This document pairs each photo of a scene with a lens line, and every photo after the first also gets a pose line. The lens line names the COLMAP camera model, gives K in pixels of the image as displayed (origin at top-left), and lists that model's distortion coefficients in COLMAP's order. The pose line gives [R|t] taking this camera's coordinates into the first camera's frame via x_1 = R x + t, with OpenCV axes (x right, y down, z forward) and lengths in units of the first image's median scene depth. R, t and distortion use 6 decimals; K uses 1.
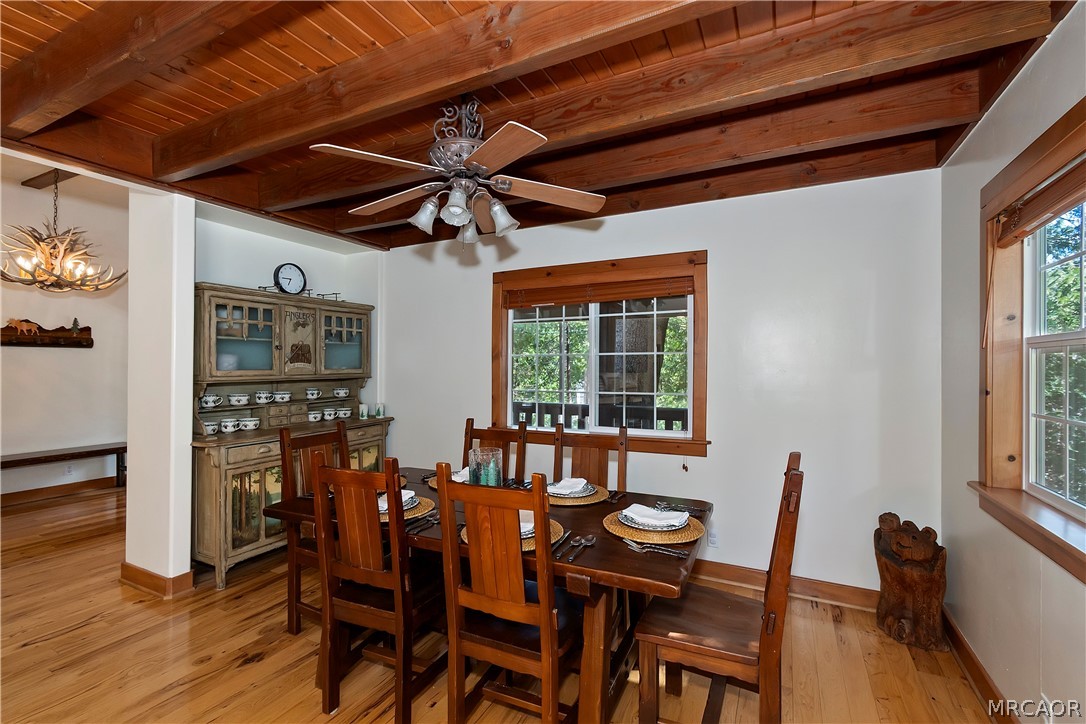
lens RADIAL K [[486.6, 0, 523.3], [0, 486.6, 361.7], [0, 0, 1]] dist [0.001608, 0.000259]
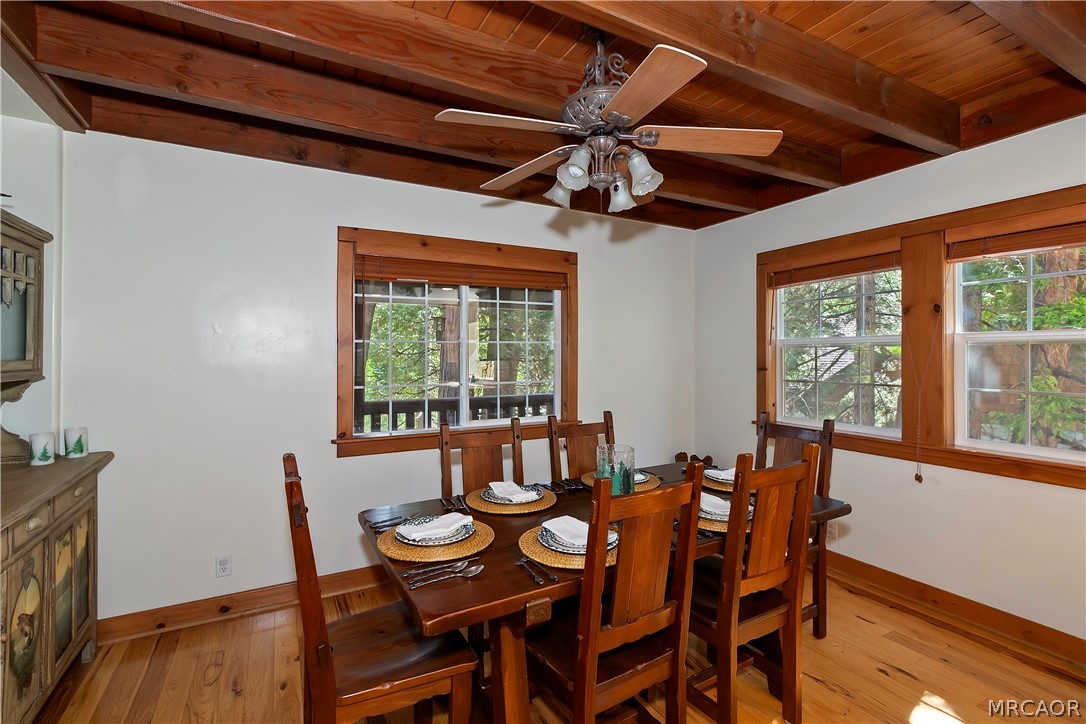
lens RADIAL K [[486.6, 0, 523.3], [0, 486.6, 361.7], [0, 0, 1]] dist [0.001608, 0.000259]
pose [[0.569059, -0.010795, 0.822226, -0.584536], [-0.005454, 0.999842, 0.016901, 0.005840], [-0.822278, -0.014102, 0.568911, 0.419657]]
